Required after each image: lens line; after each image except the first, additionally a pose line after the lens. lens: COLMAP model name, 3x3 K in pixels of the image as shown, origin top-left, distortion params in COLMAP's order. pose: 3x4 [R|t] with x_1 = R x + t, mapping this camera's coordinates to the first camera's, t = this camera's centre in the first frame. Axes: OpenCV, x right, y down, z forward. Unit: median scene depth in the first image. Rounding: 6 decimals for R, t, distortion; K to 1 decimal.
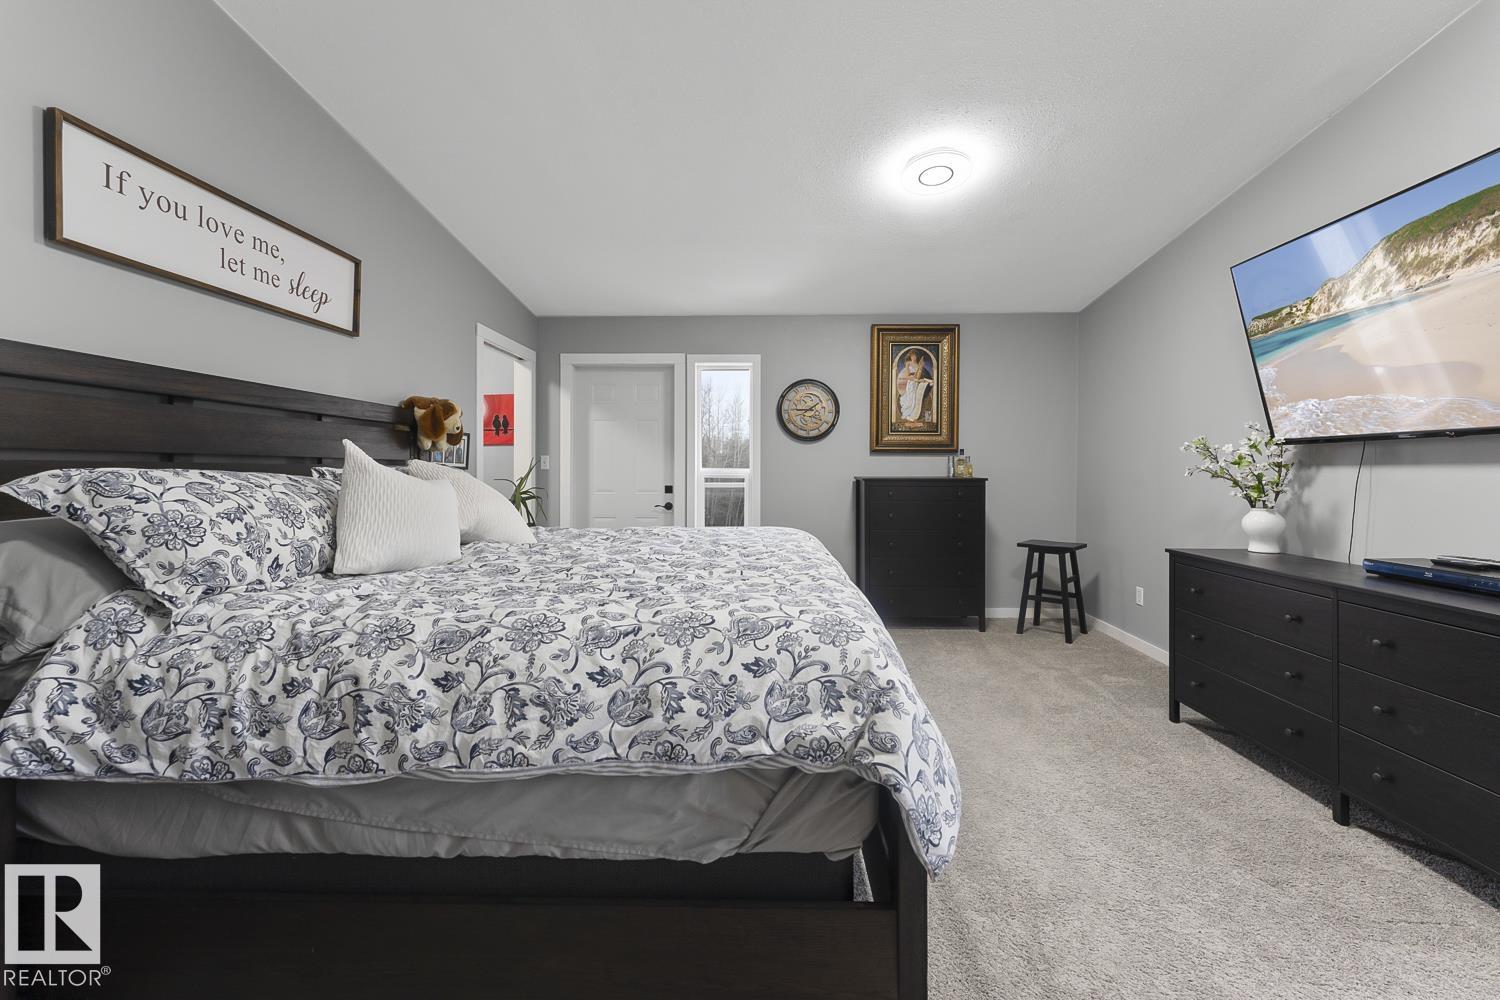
lens RADIAL K [[606.0, 0, 750.1], [0, 606.0, 503.1], [0, 0, 1]] dist [0.000392, 0.000181]
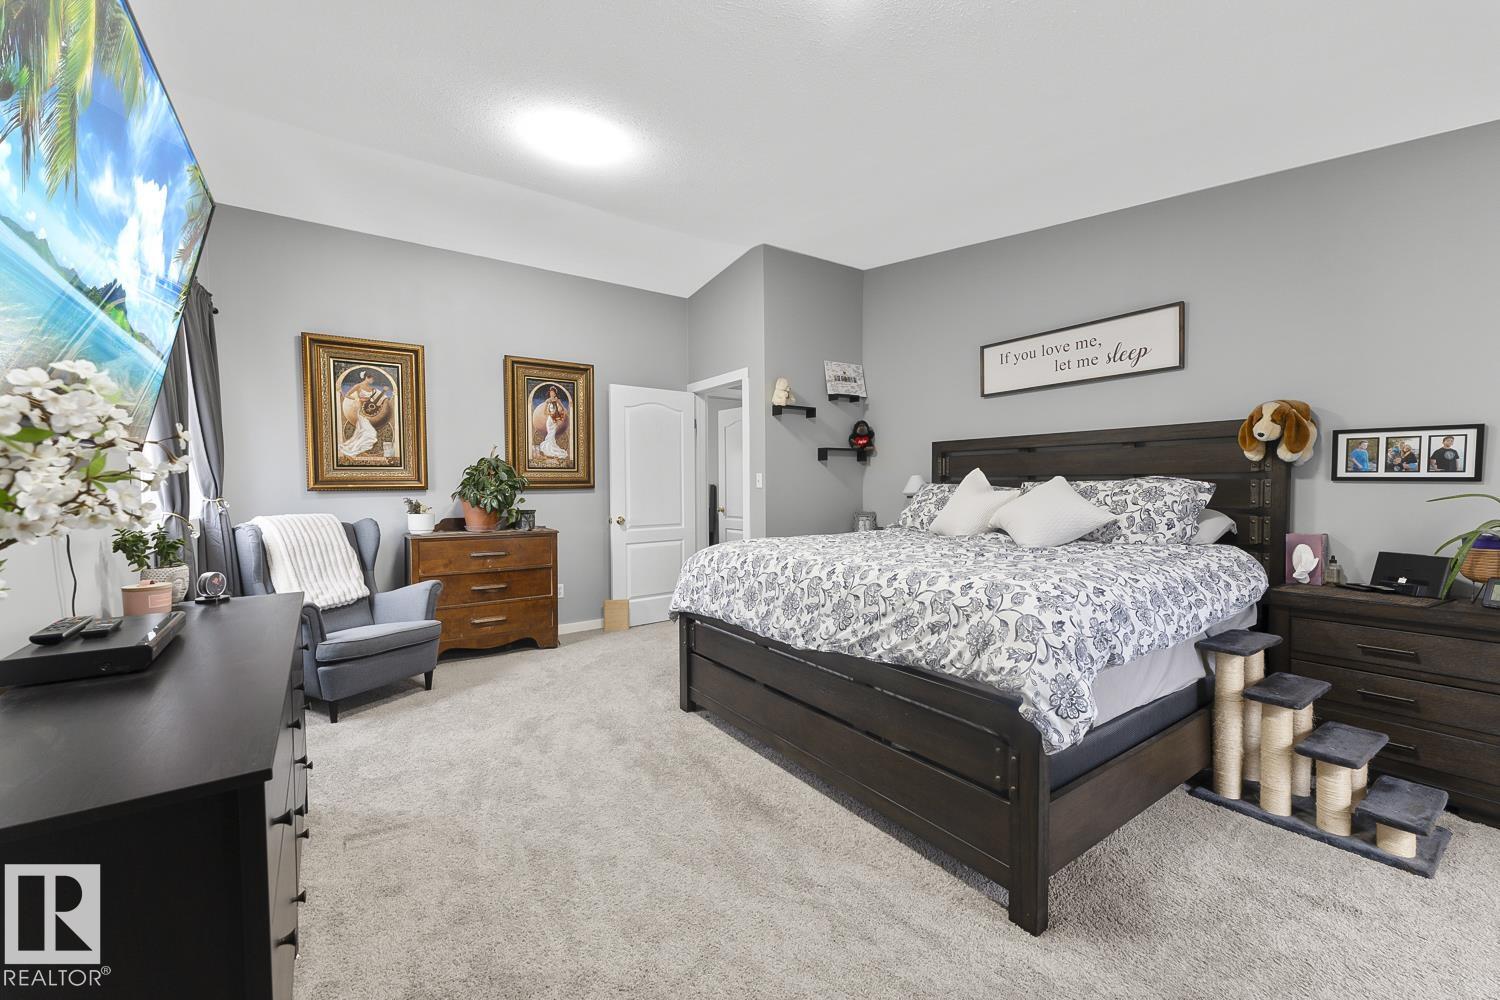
lens RADIAL K [[596.8, 0, 752.9], [0, 596.8, 497.3], [0, 0, 1]] dist [0.001217, 0.000256]
pose [[-0.796854, 0.015462, -0.603974, 1.016077], [-0.028479, 0.997600, 0.063112, -0.121249], [0.603500, 0.067492, -0.794501, 2.136813]]
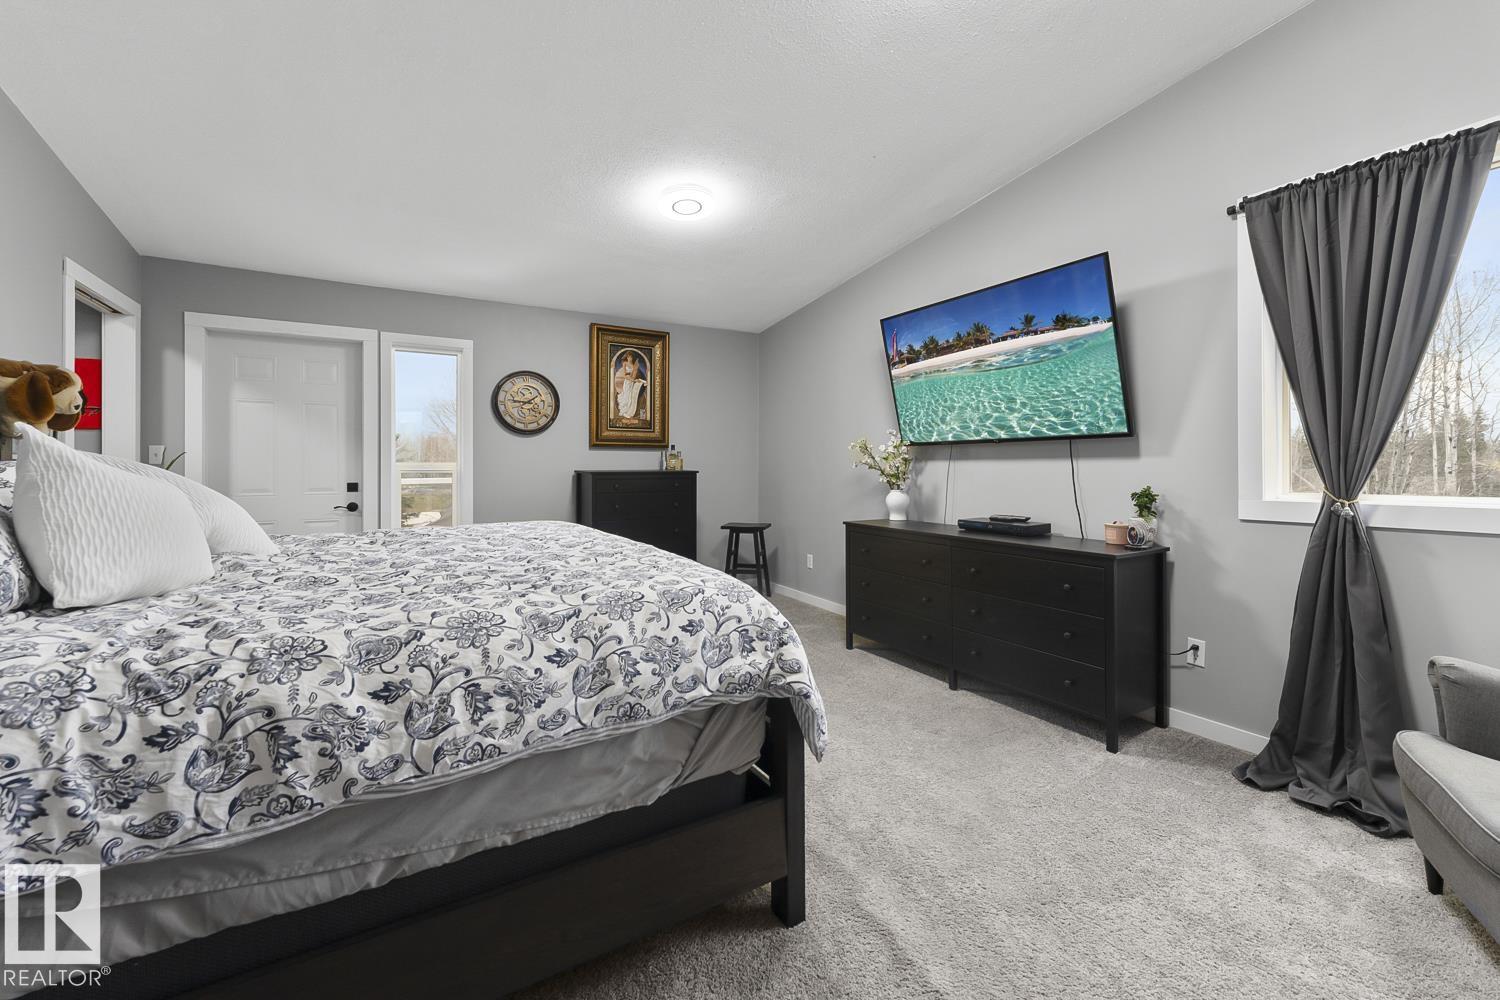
lens RADIAL K [[606.0, 0, 750.1], [0, 606.0, 503.1], [0, 0, 1]] dist [0.000392, 0.000181]
pose [[0.847484, -0.036697, 0.529551, -0.510049], [0.031155, 0.999326, 0.019391, 0.003294], [-0.529906, 0.000065, 0.848056, -0.083623]]
